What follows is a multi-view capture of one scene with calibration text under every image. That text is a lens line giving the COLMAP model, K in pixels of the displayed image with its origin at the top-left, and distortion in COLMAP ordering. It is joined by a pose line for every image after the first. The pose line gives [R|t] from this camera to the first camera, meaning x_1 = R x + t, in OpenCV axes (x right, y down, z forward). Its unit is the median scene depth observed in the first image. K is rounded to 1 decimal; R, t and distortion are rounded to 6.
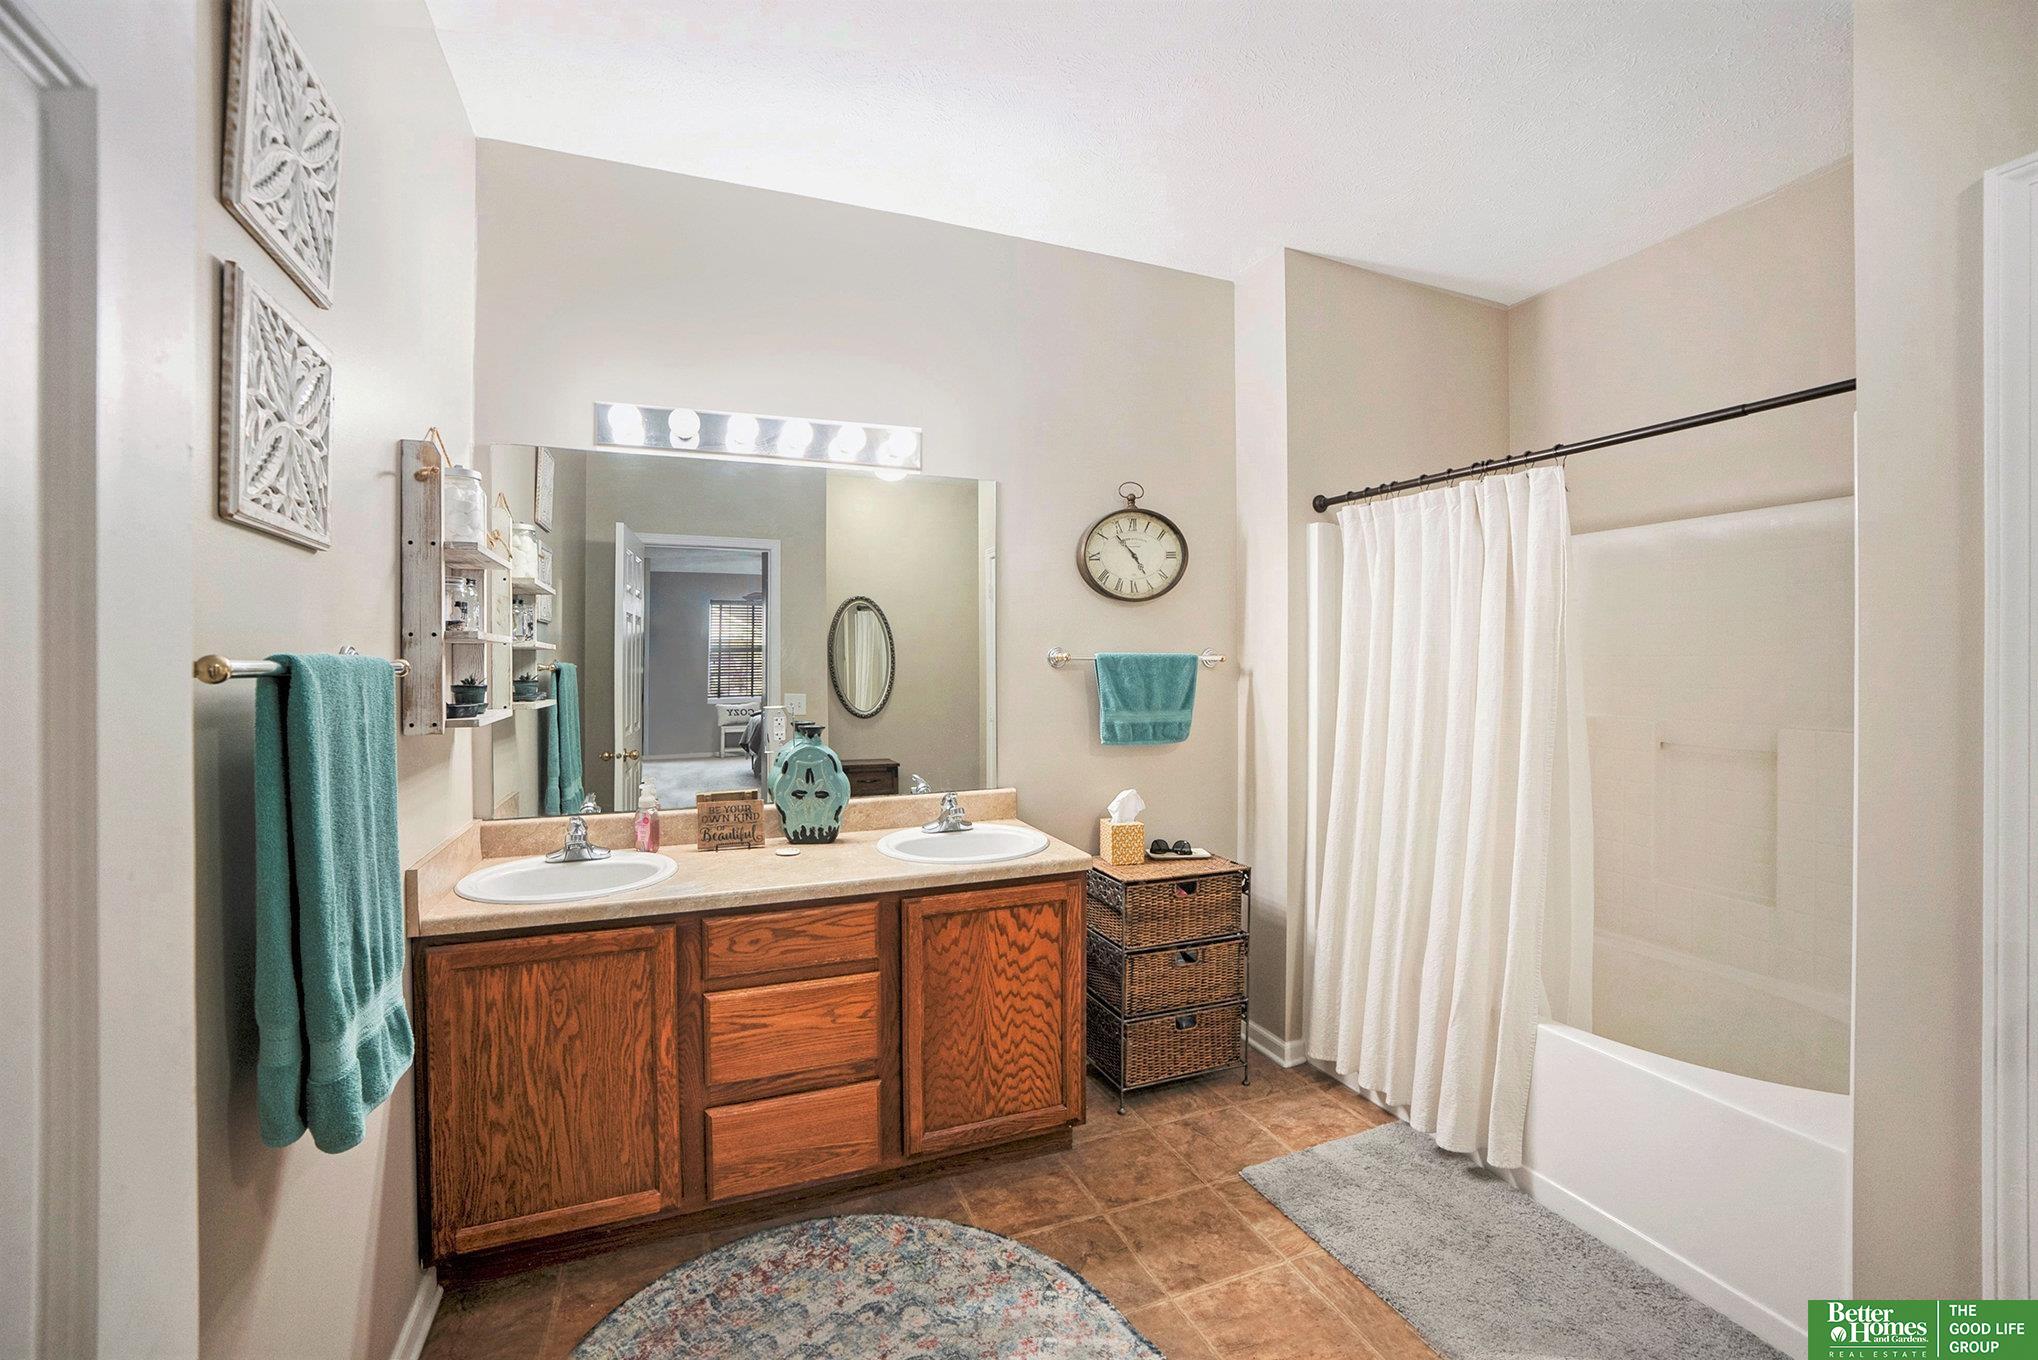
lens RADIAL K [[860.0, 0, 1071.9], [0, 860.0, 674.3], [0, 0, 1]] dist [-0.029457, 0.000098]
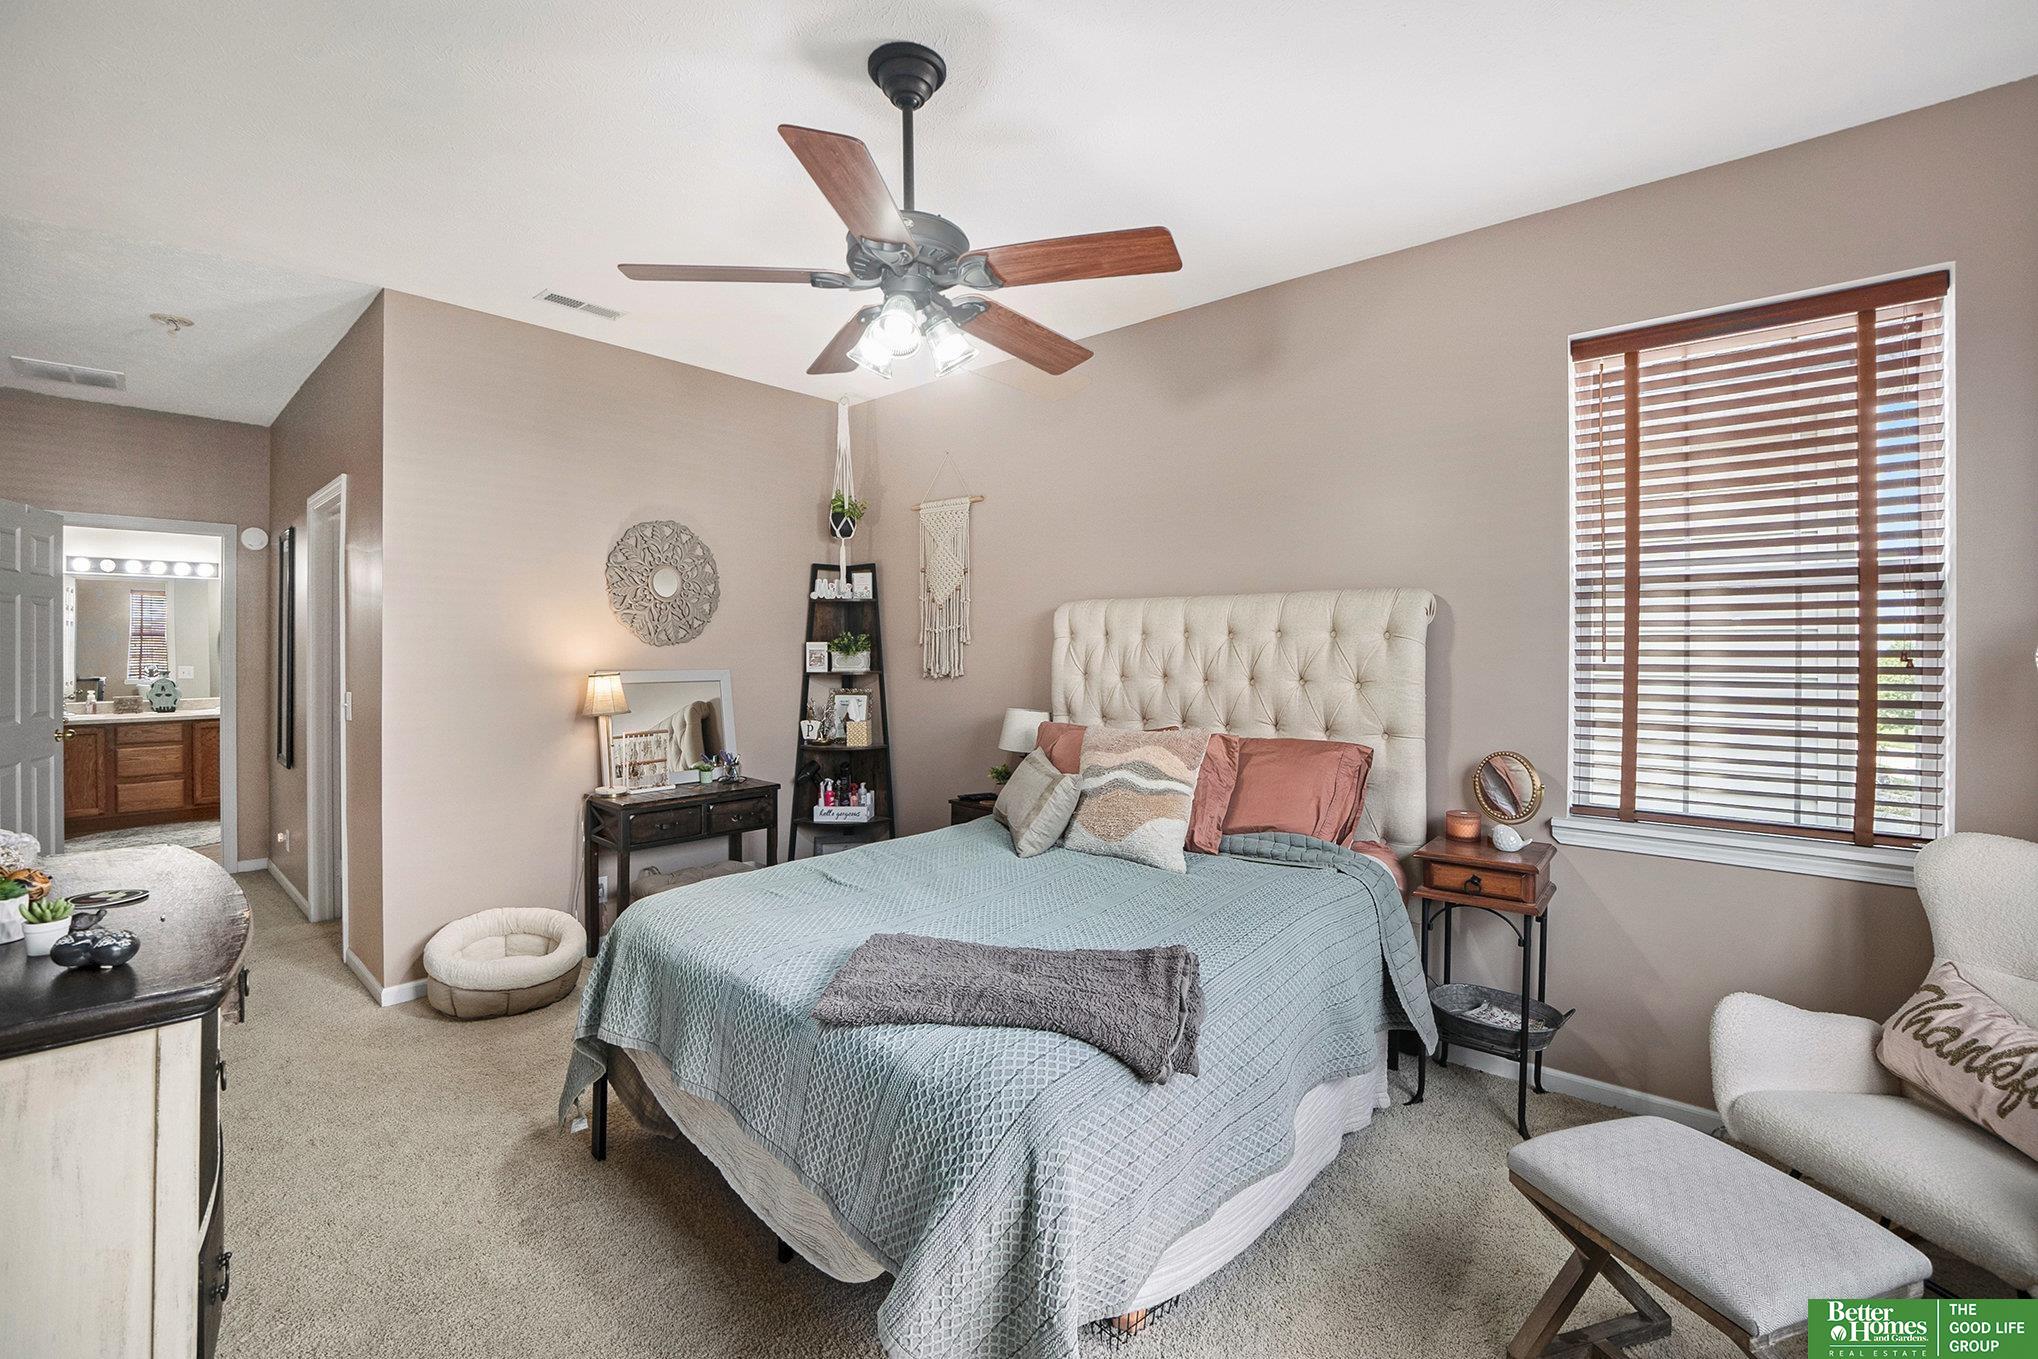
lens RADIAL K [[870.1, 0, 997.6], [0, 870.1, 638.8], [0, 0, 1]] dist [-0.032928, 0.000800]
pose [[0.923609, 0.002185, 0.383330, 1.352196], [0.002520, 0.999928, -0.011773, -0.006756], [-0.383328, 0.011840, 0.923536, -3.033904]]
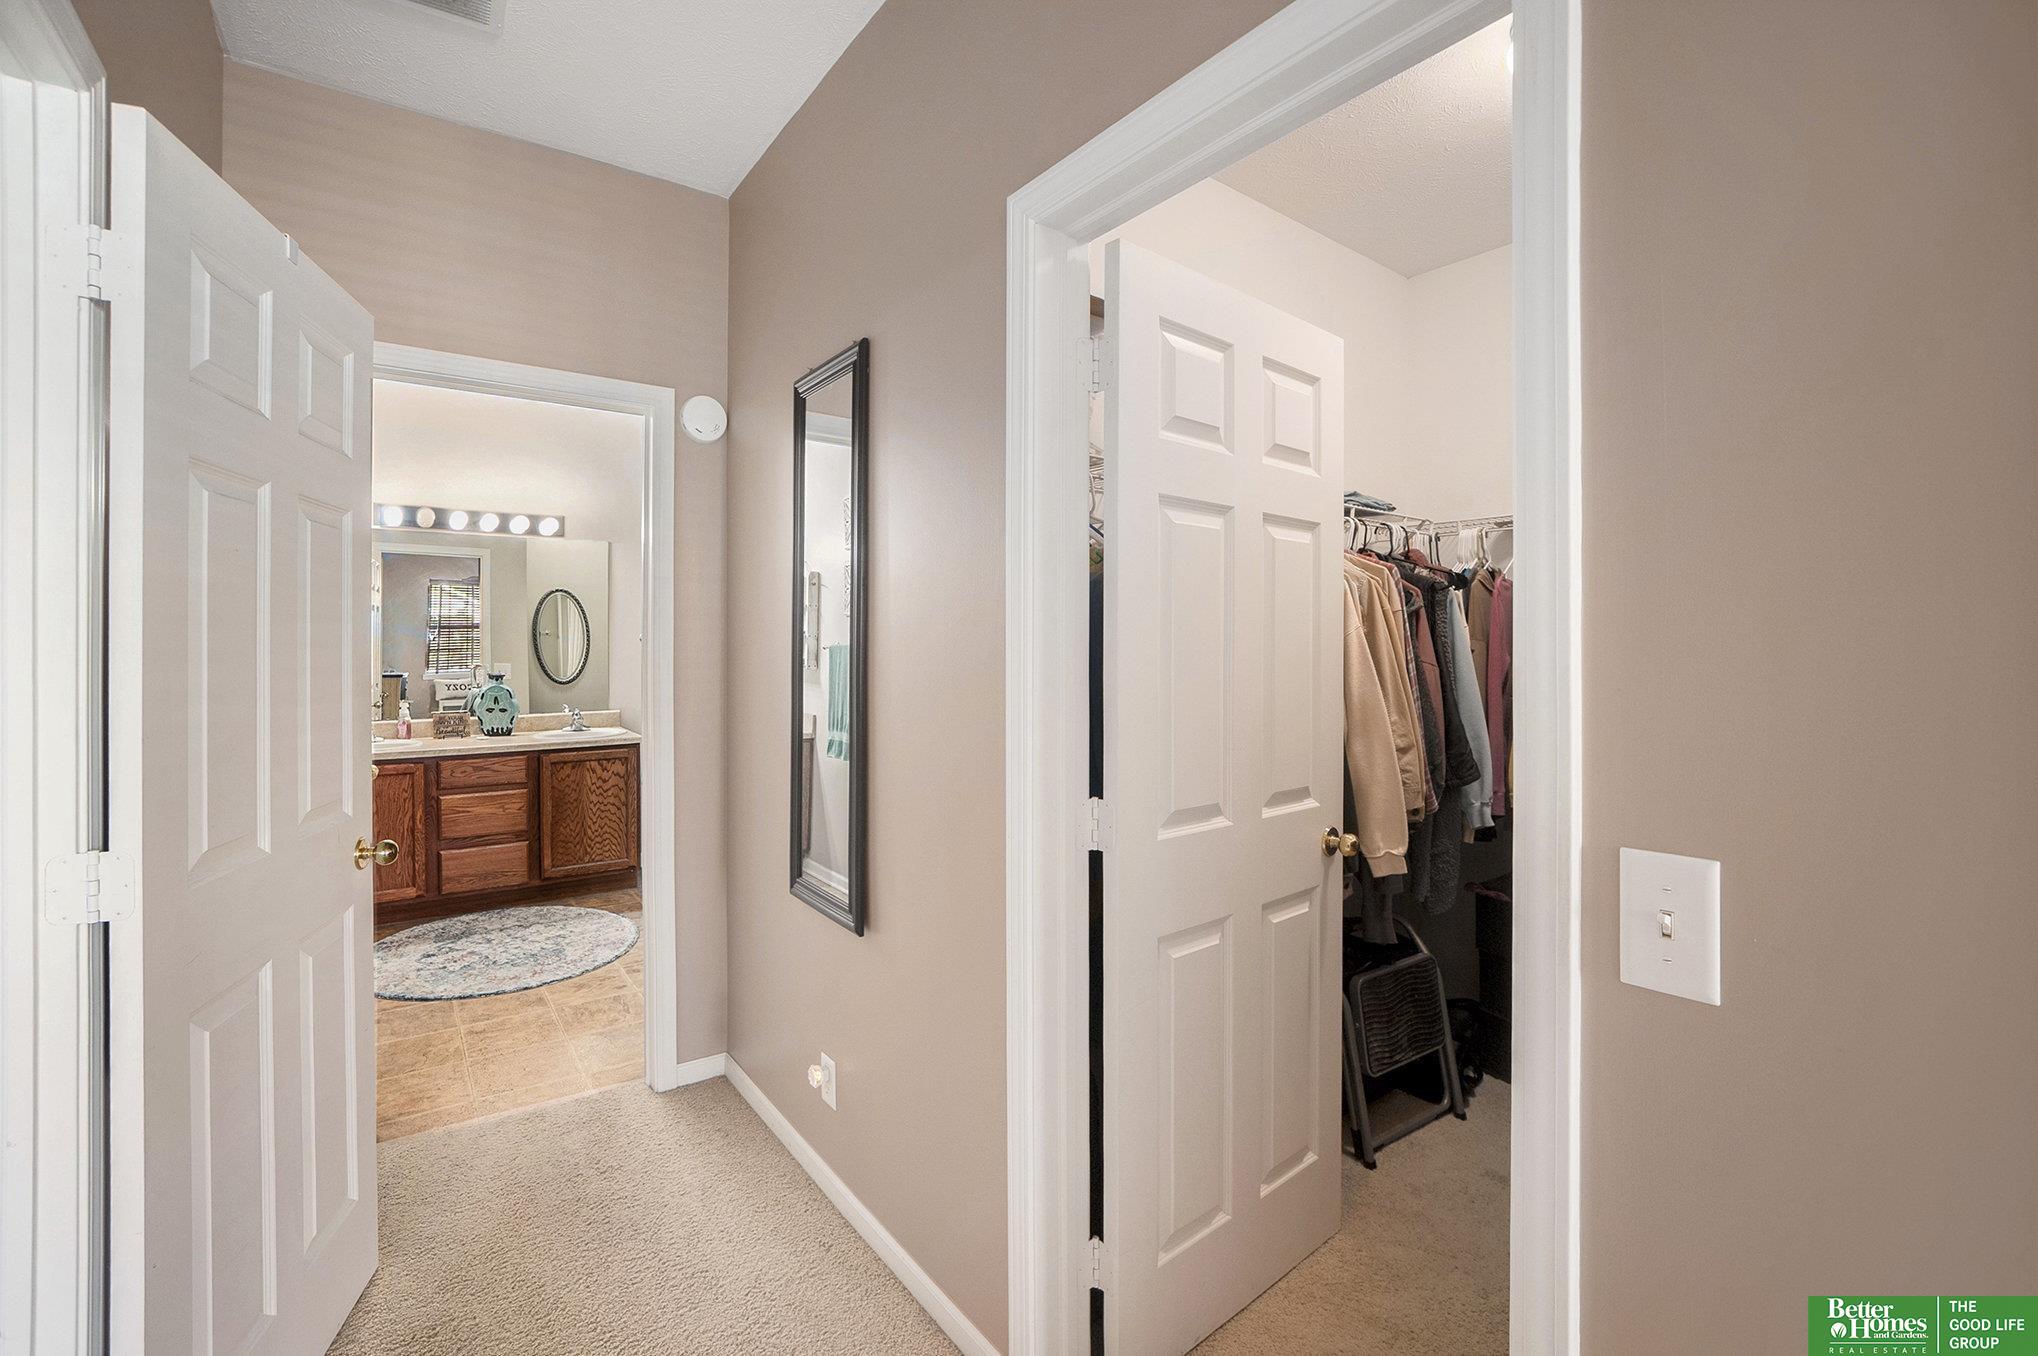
lens RADIAL K [[870.1, 0, 997.6], [0, 870.1, 637.3], [0, 0, 1]] dist [-0.032928, 0.000800]
pose [[0.982093, -0.000532, 0.188398, 0.500395], [0.002650, 0.999936, -0.010992, 0.000297], [-0.188380, 0.011295, 0.982031, -1.275516]]
